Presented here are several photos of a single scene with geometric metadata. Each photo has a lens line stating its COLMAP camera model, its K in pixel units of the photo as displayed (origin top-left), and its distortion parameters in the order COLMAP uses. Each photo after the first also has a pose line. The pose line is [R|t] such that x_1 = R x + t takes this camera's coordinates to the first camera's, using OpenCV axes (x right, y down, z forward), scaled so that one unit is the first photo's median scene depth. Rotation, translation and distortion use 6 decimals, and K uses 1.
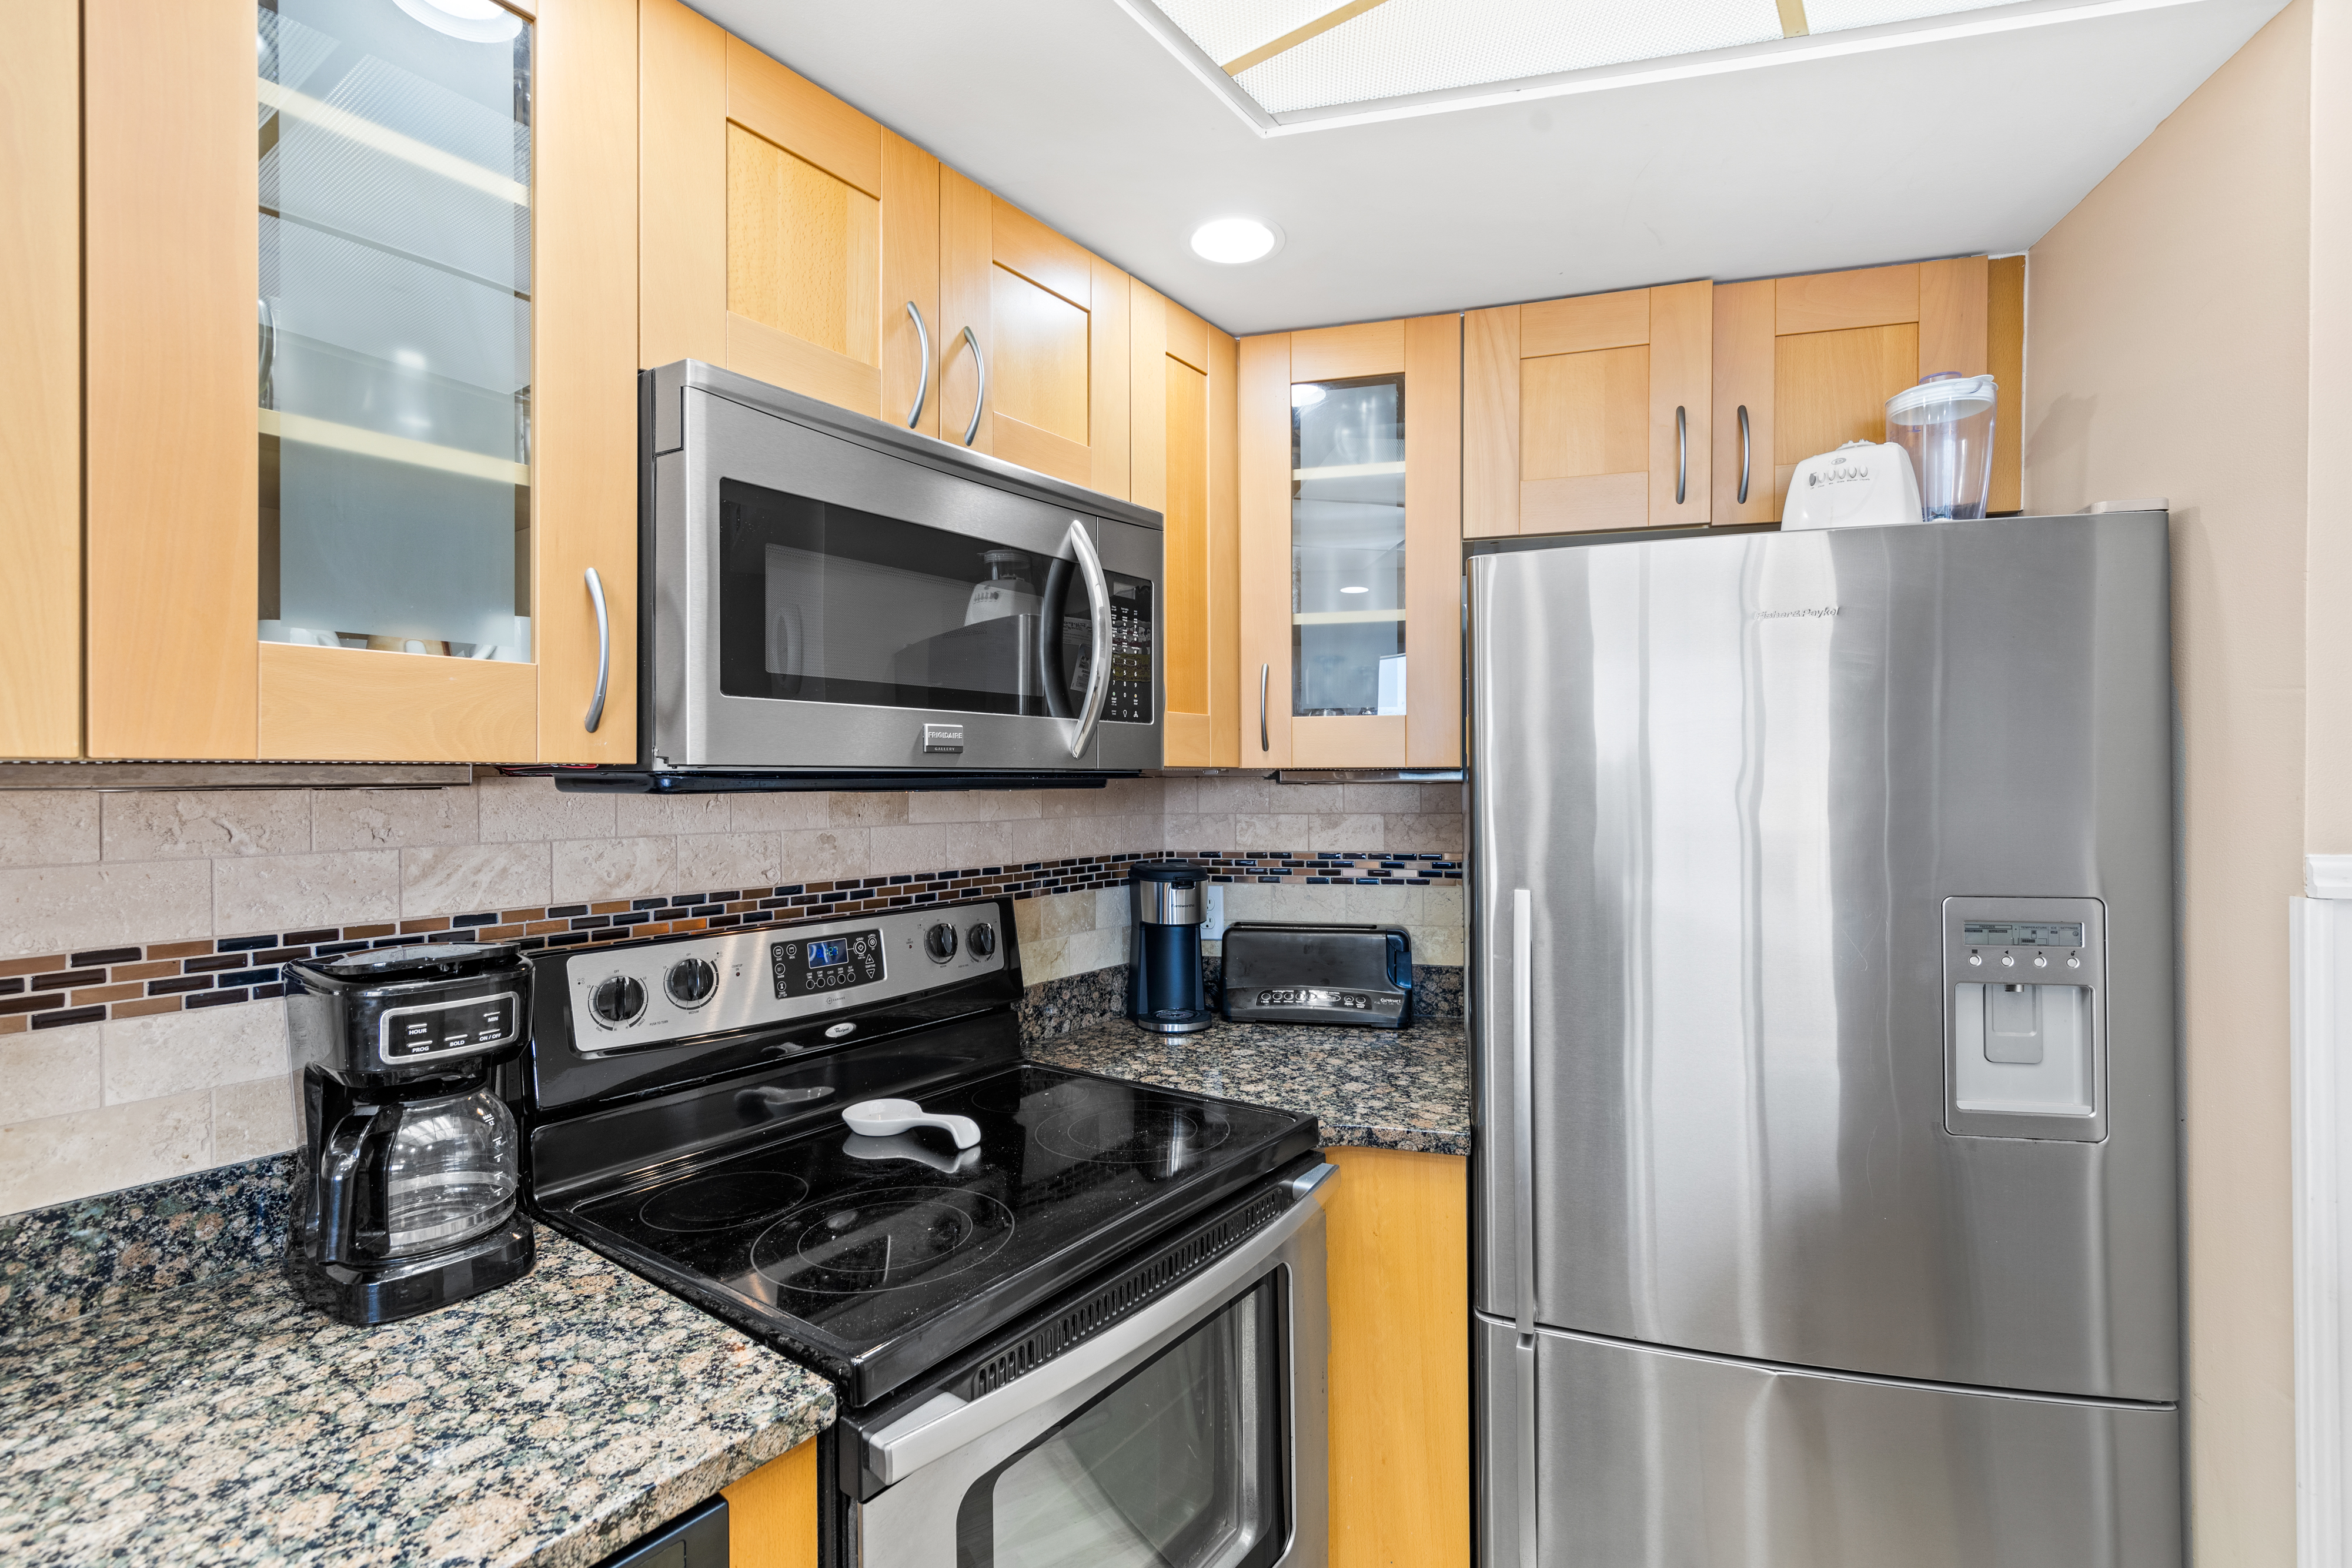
lens RADIAL K [[1054.9, 0, 1184.1], [0, 1054.9, 781.2], [0, 0, 1]] dist [0.001911, 0.000100]
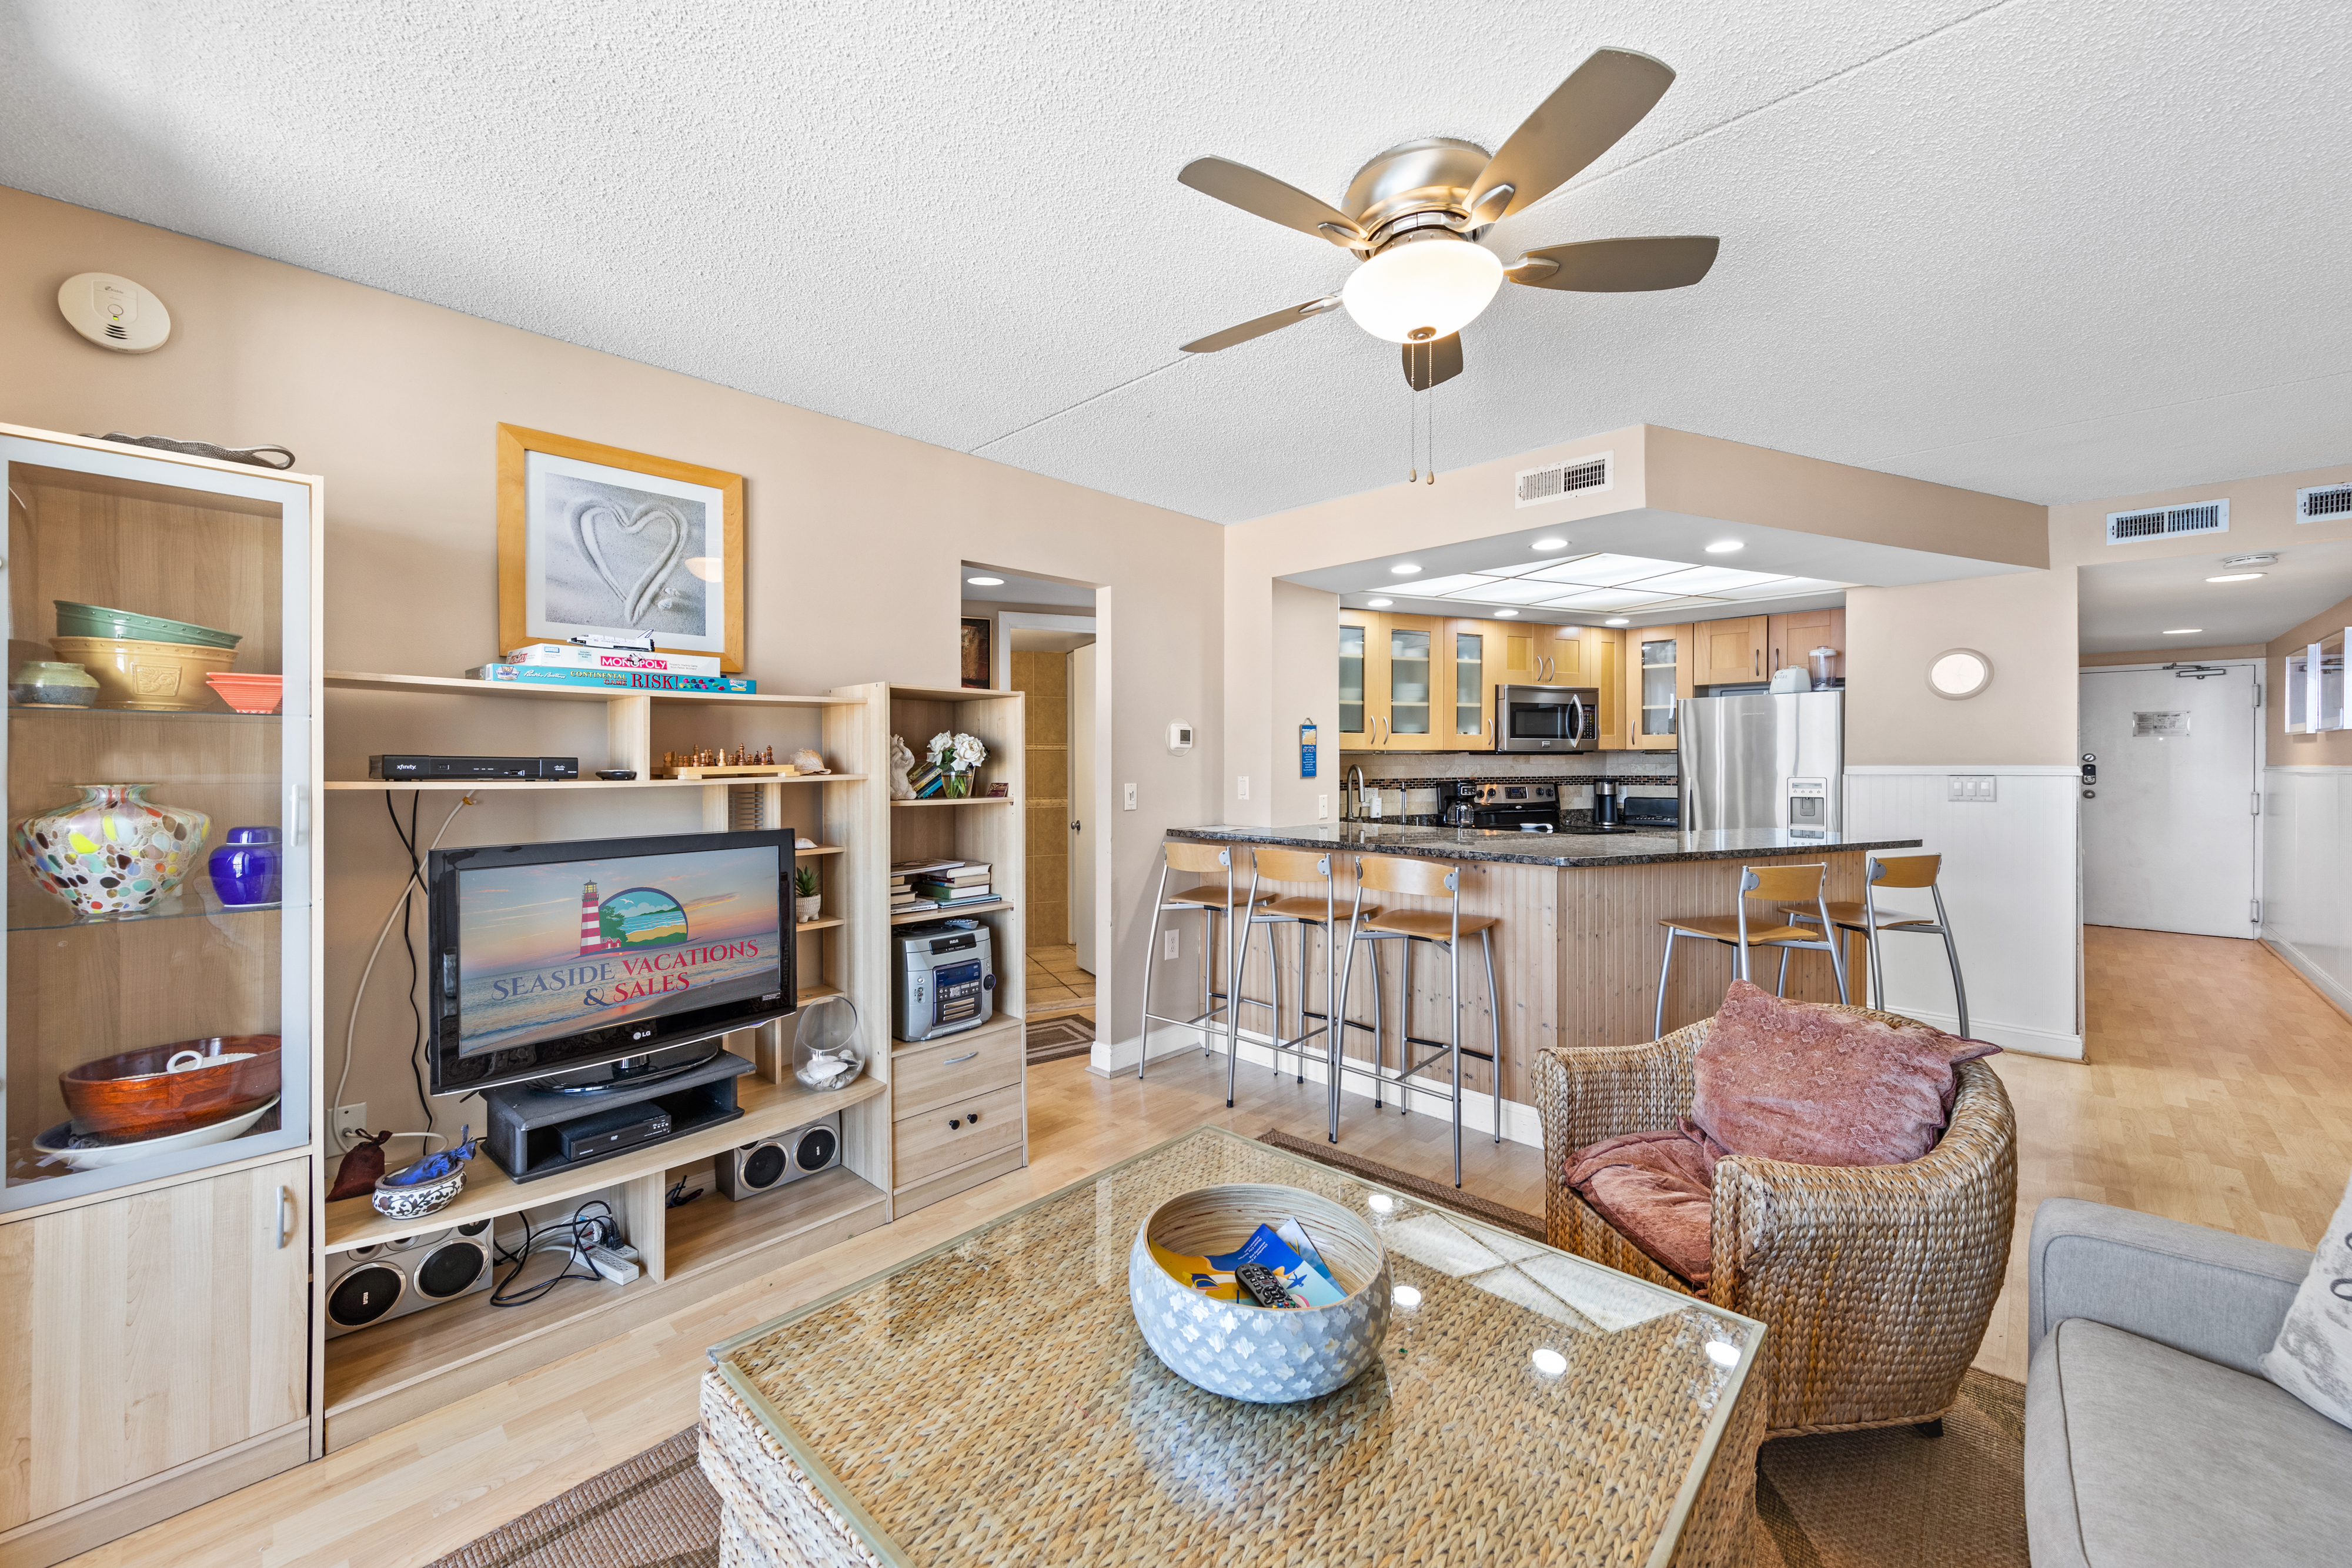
lens RADIAL K [[895.1, 0, 1169.5], [0, 895.1, 765.6], [0, 0, 1]] dist [0.002232, -0.000317]
pose [[0.859587, 0.002602, -0.510983, 0.354655], [0.001044, 0.999976, 0.006848, 0.025843], [0.510989, -0.006419, 0.859563, -3.099075]]
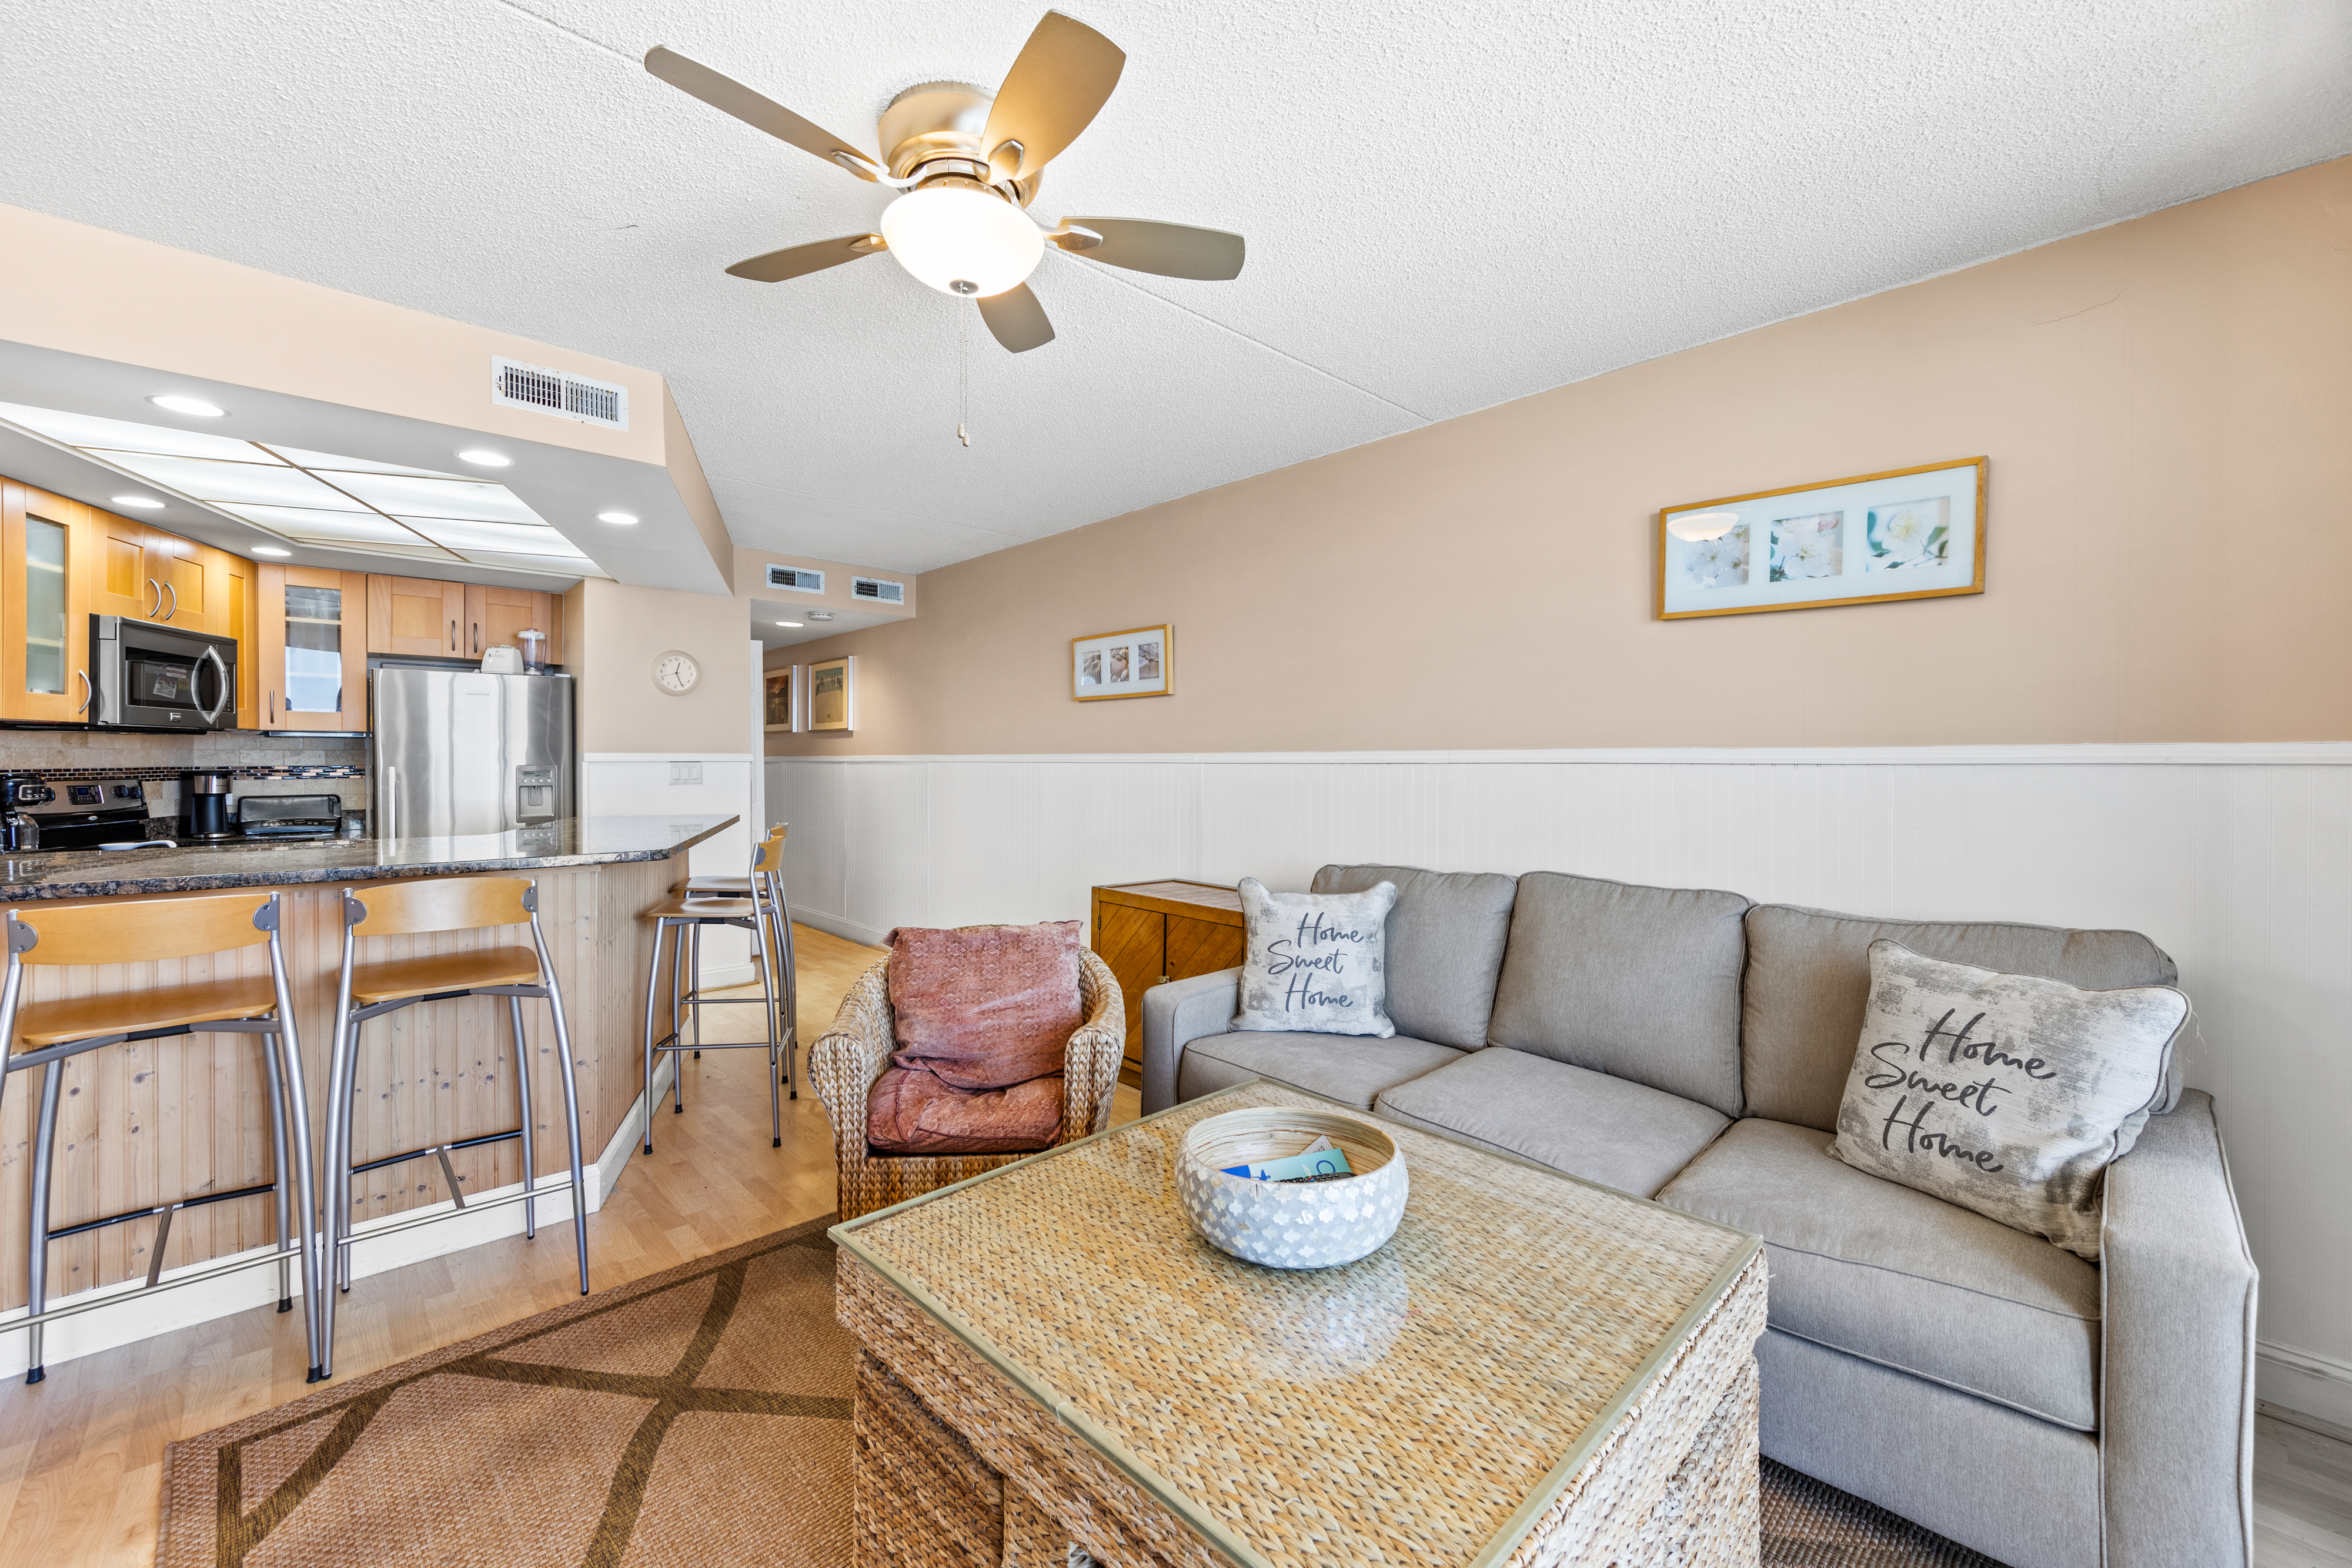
lens RADIAL K [[956.0, 0, 1178.4], [0, 956.0, 770.4], [0, 0, 1]] dist [0.003362, -0.000415]
pose [[0.546295, -0.004519, 0.837581, -0.880248], [-0.005875, 0.999940, 0.009227, 0.068396], [-0.837572, -0.009961, 0.546236, -2.793376]]
